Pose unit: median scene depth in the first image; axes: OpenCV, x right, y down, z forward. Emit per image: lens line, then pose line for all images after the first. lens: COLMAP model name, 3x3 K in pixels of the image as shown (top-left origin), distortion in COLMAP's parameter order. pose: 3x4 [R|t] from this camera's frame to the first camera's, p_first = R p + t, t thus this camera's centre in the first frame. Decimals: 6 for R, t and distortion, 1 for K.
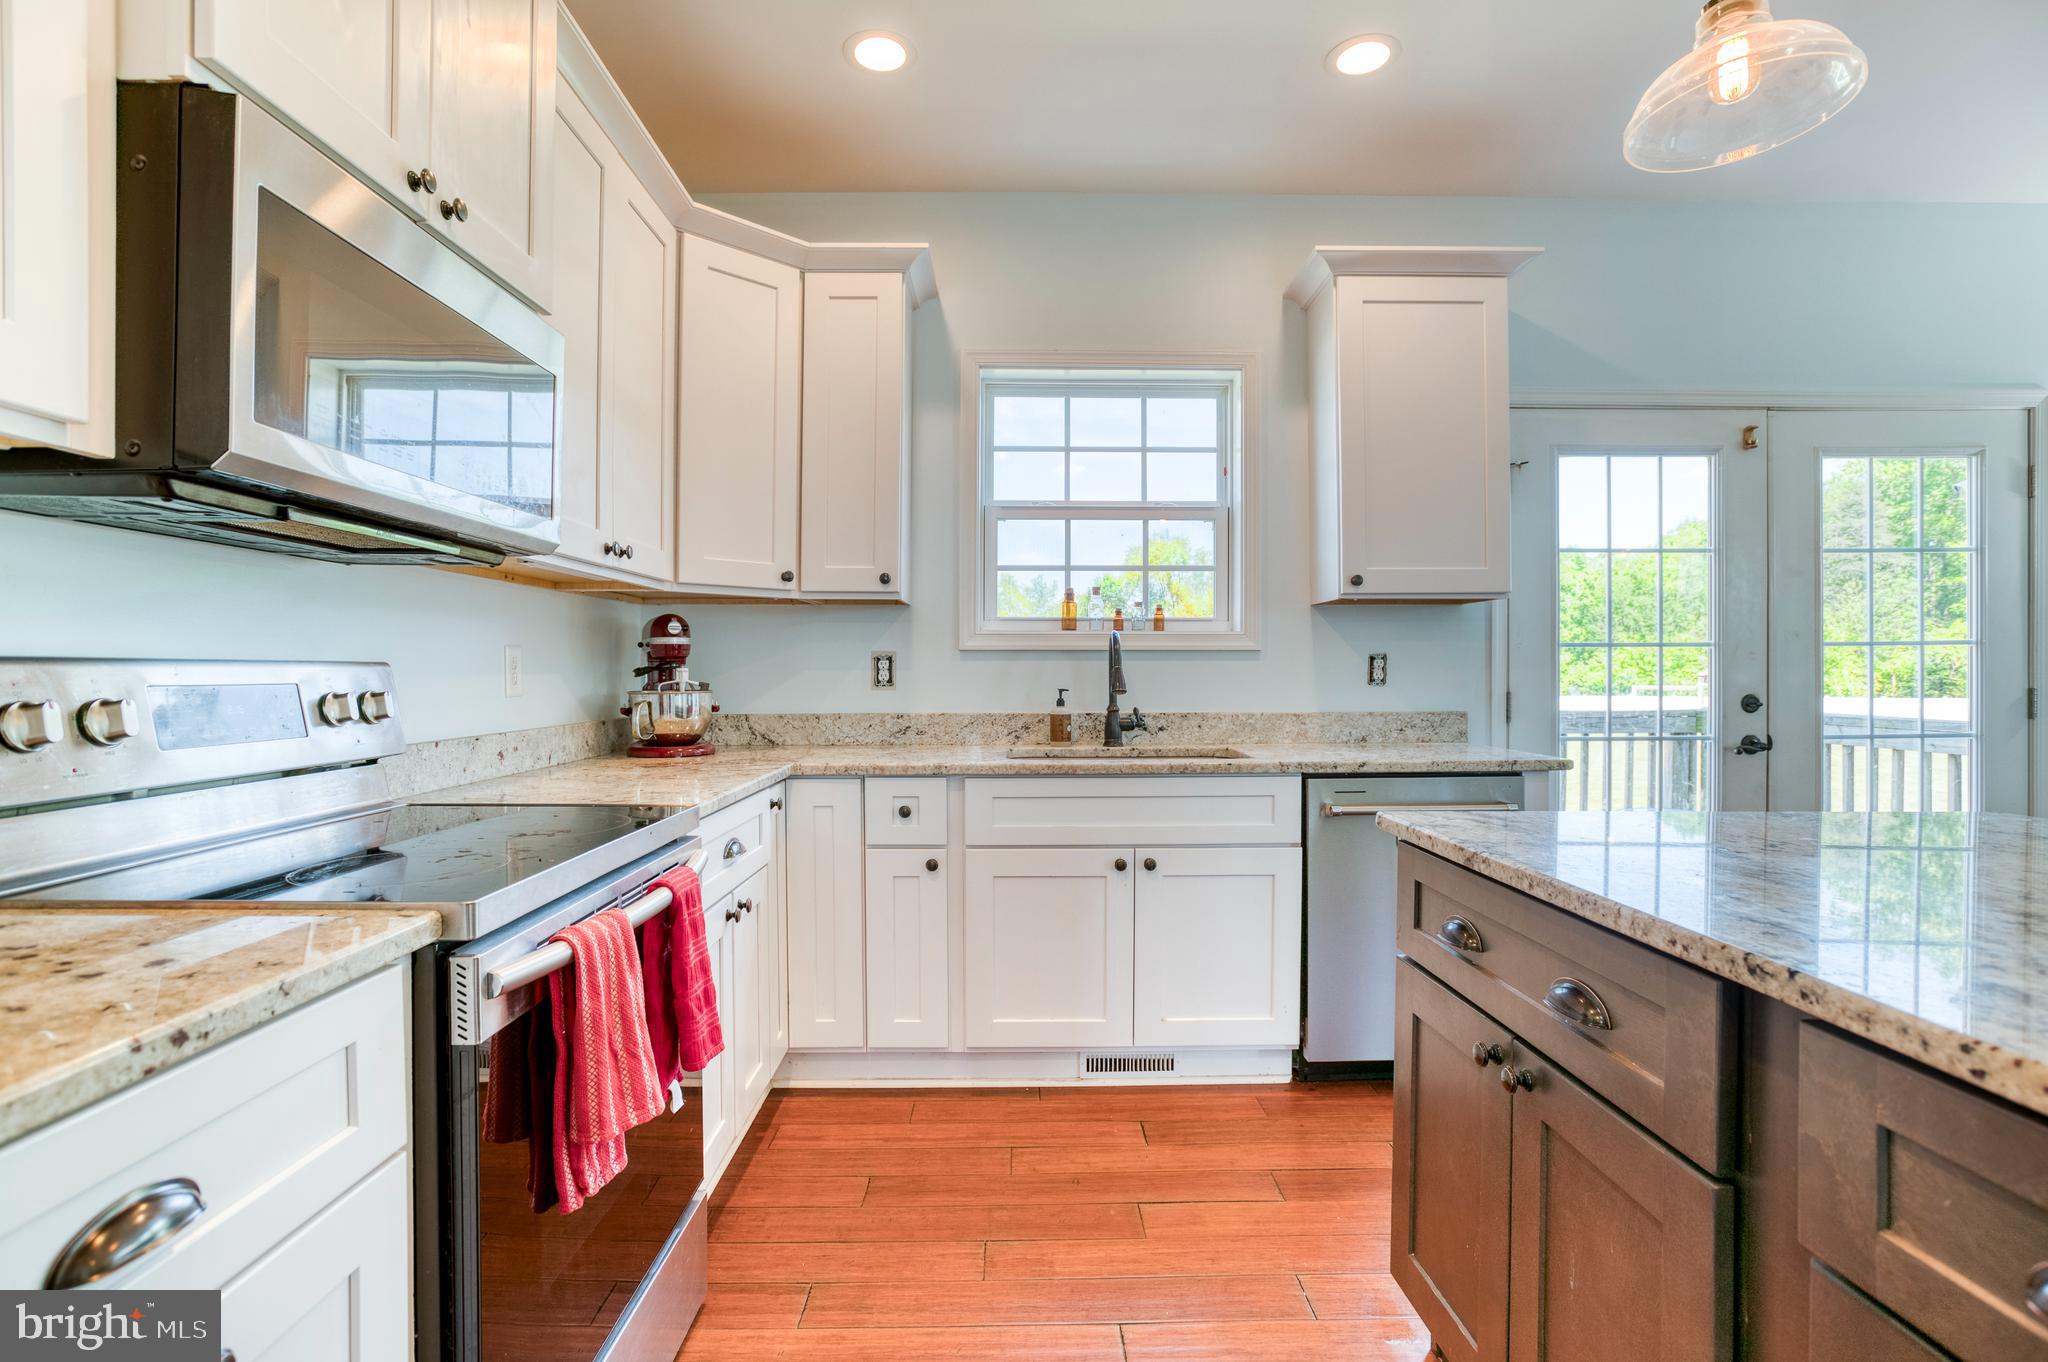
lens RADIAL K [[998.4, 0, 1029.5], [0, 998.4, 671.7], [0, 0, 1]] dist [-0.046813, 0.023224]
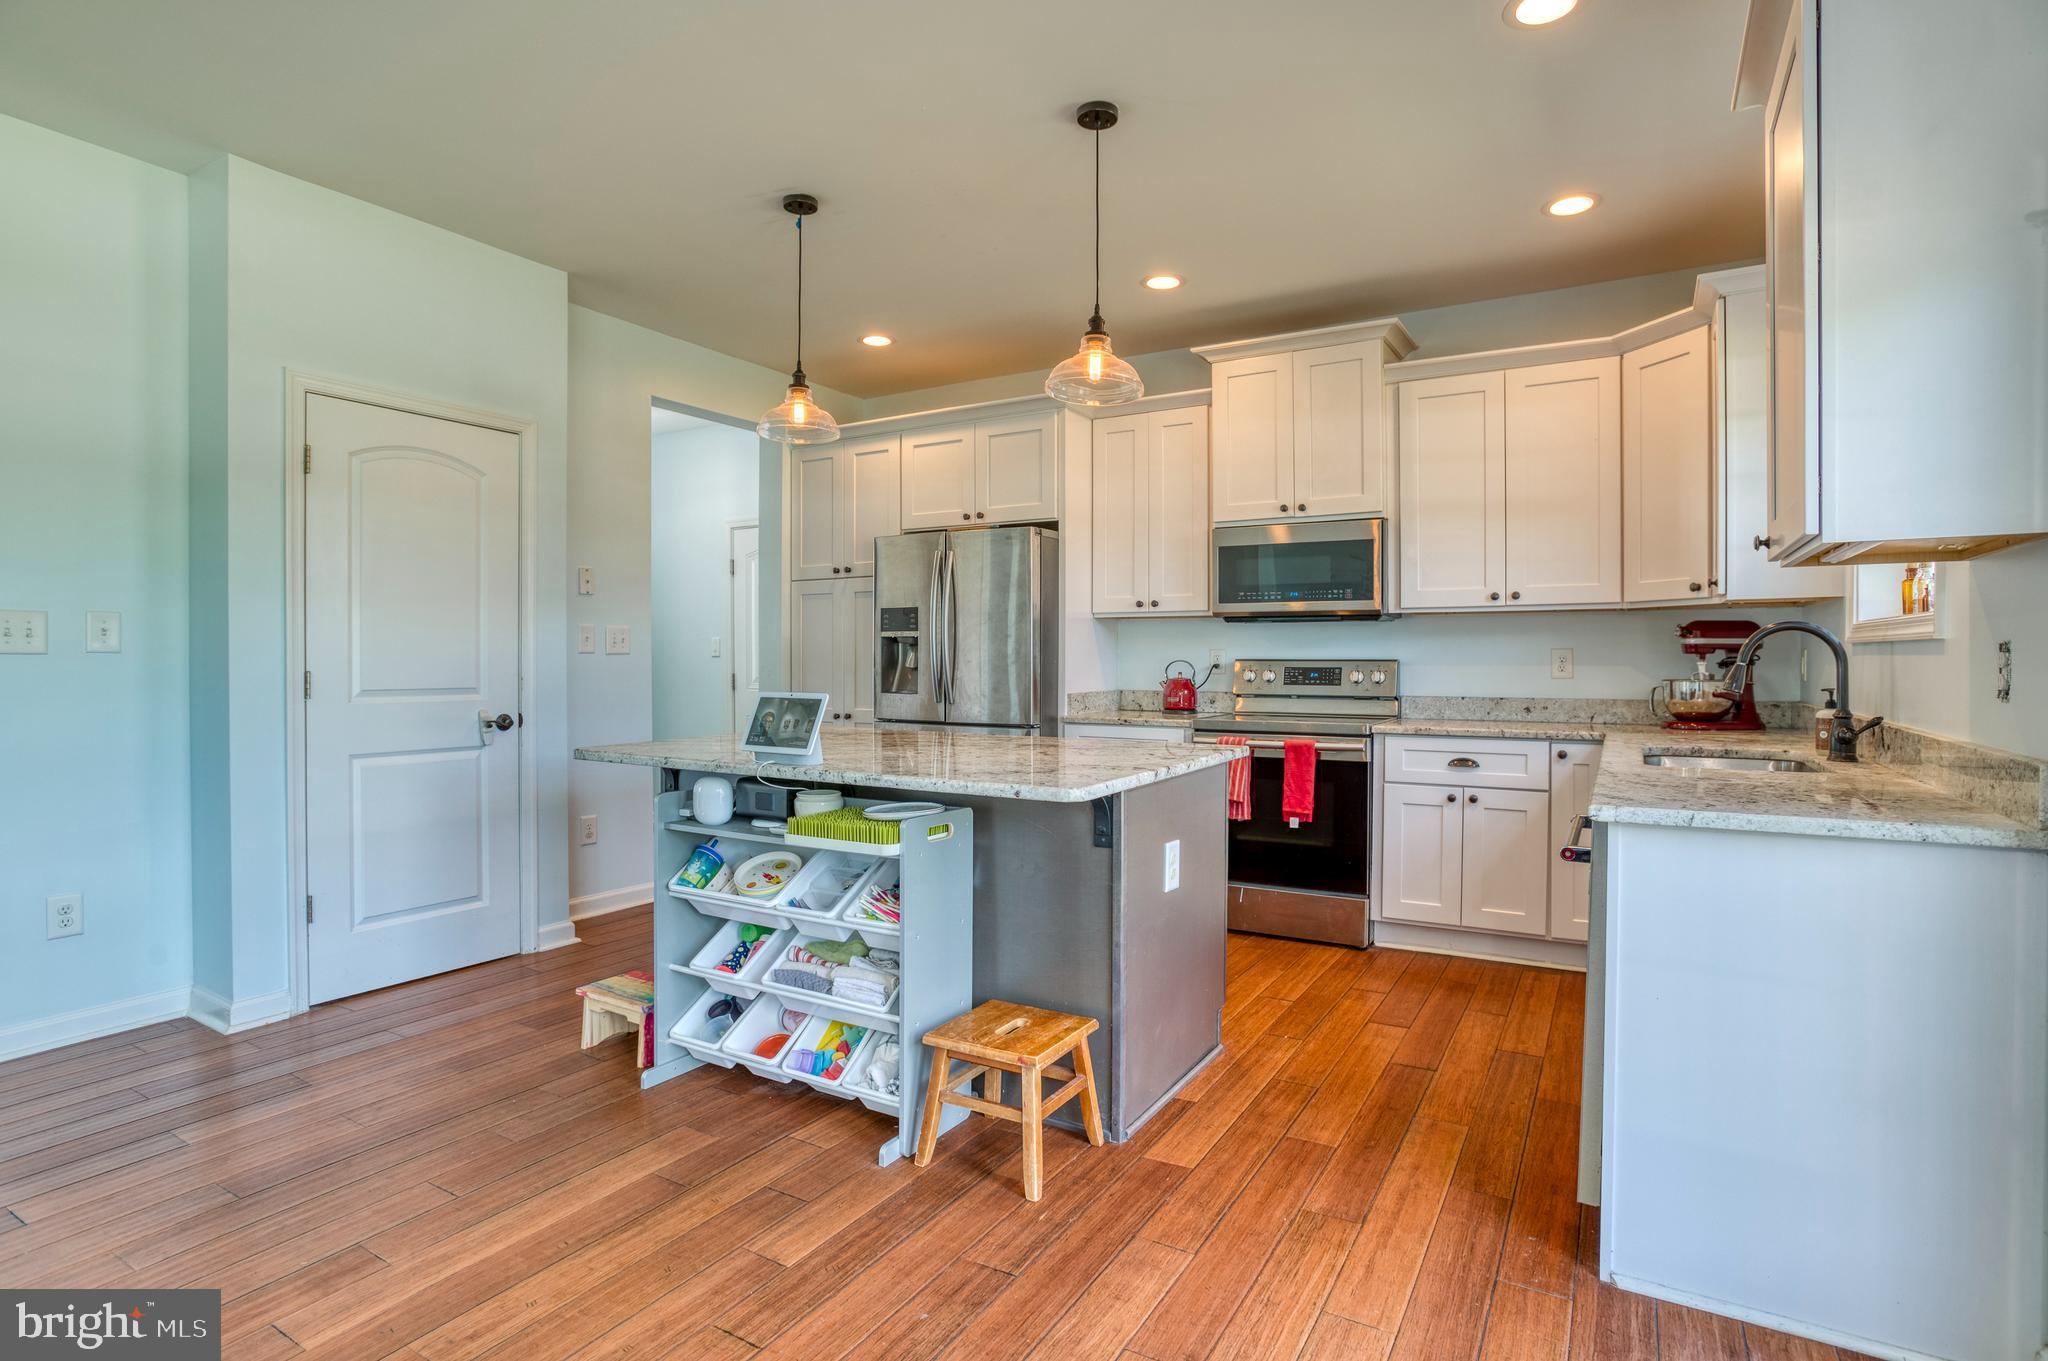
lens RADIAL K [[1045.2, 0, 1035.1], [0, 1045.2, 666.0], [0, 0, 1]] dist [-0.067738, 0.000532]
pose [[-0.513099, 0.008715, -0.858285, 1.113808], [-0.000183, 0.999947, 0.010262, -0.011120], [0.858329, 0.005422, -0.513071, 0.849993]]
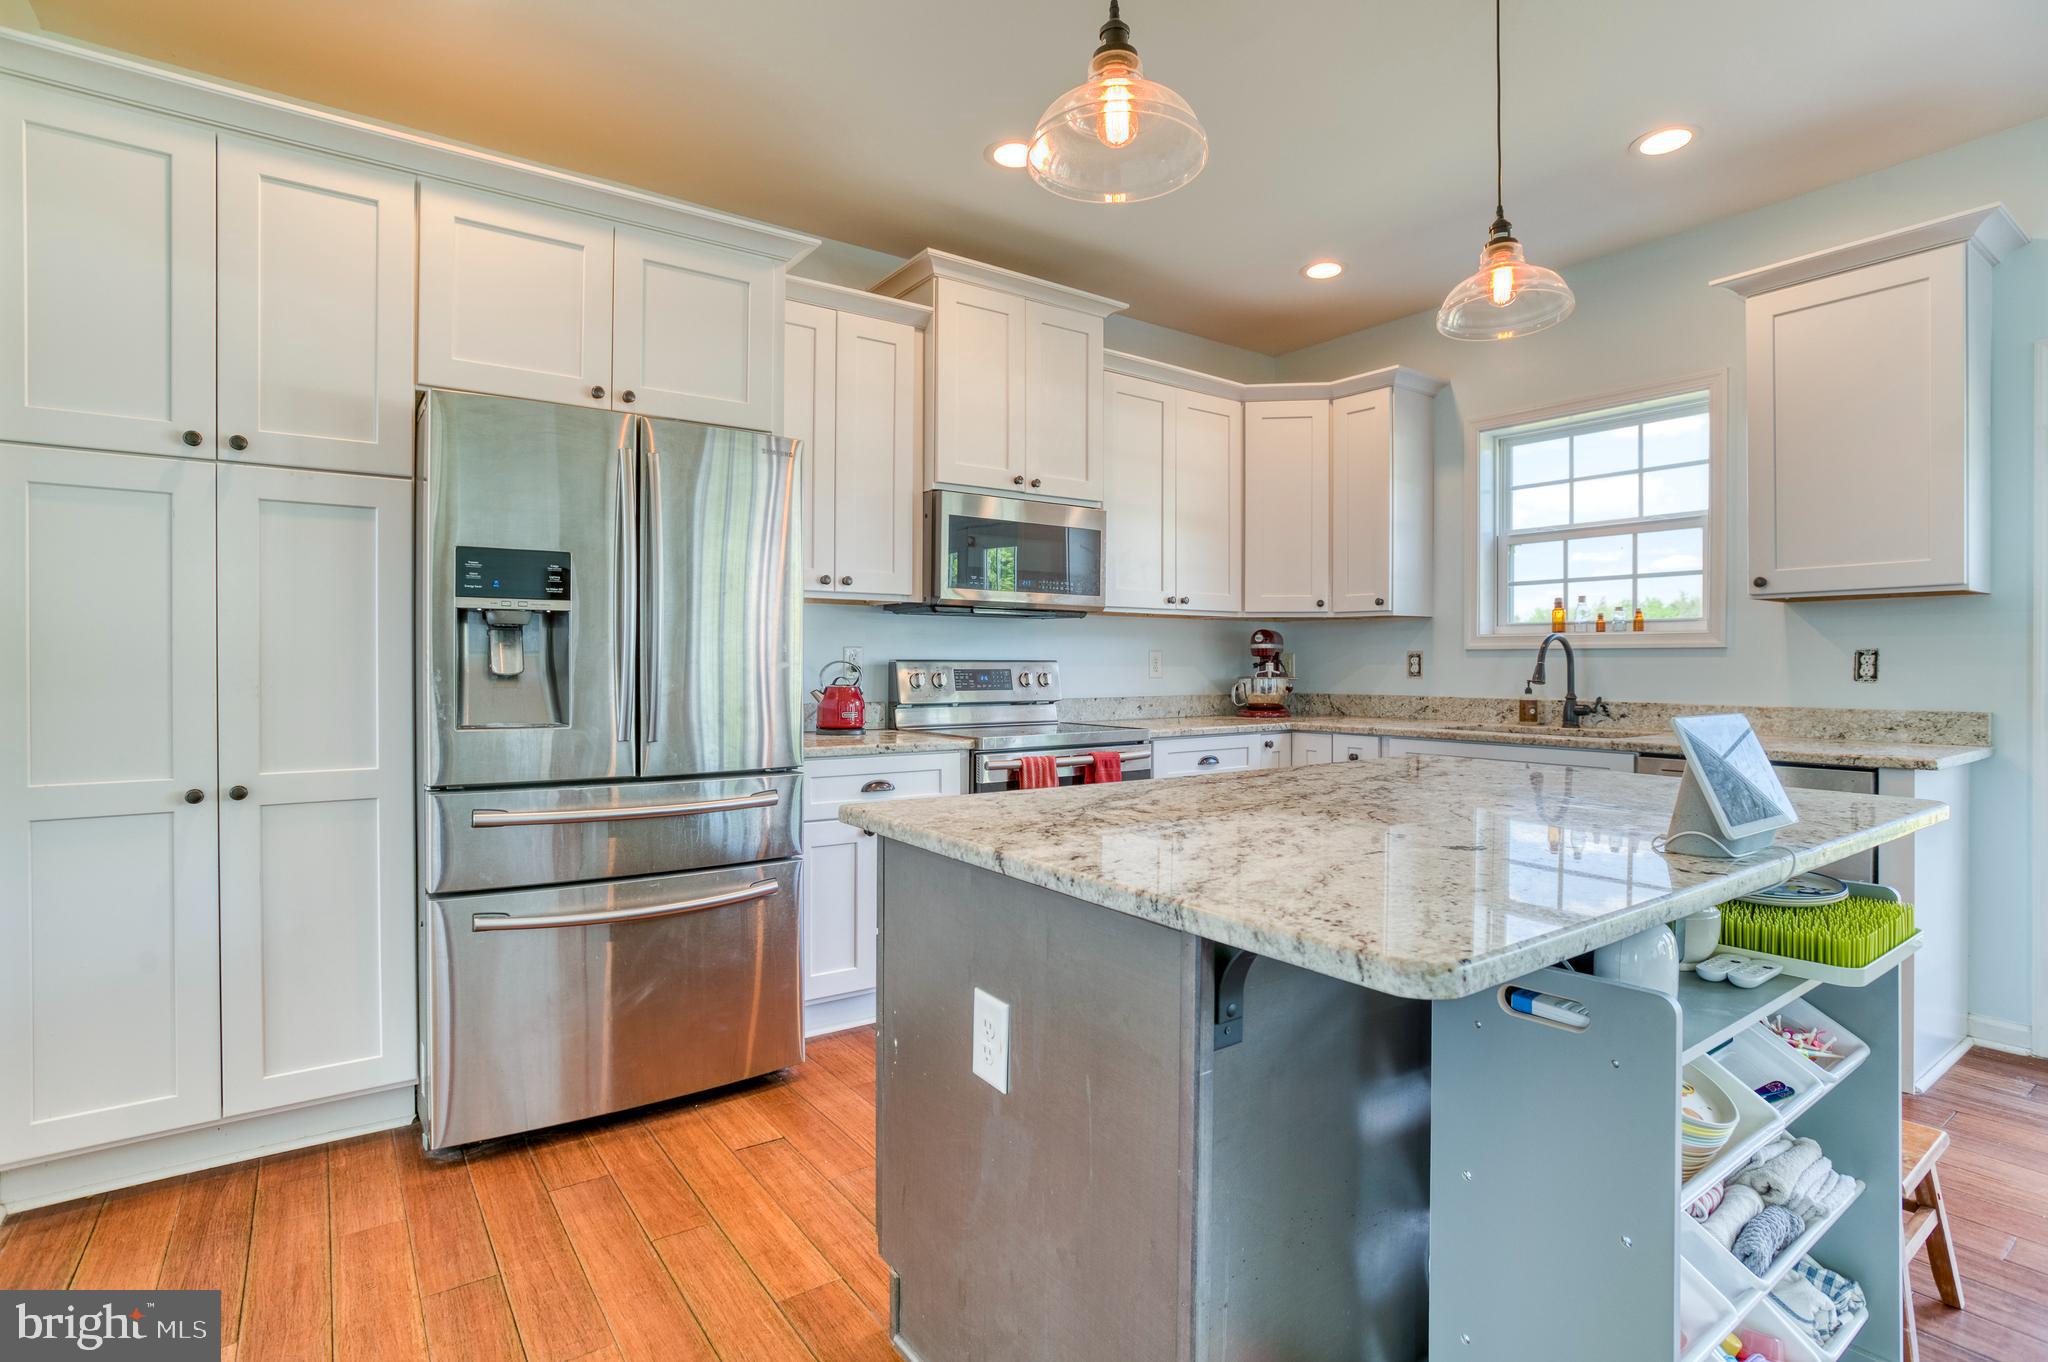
lens RADIAL K [[998.4, 0, 1029.5], [0, 998.4, 671.7], [0, 0, 1]] dist [-0.046813, 0.023224]
pose [[0.578321, 0.009282, -0.815756, 0.670094], [-0.003251, 0.999954, 0.009073, -0.002450], [0.815803, -0.002595, 0.578325, -0.228078]]
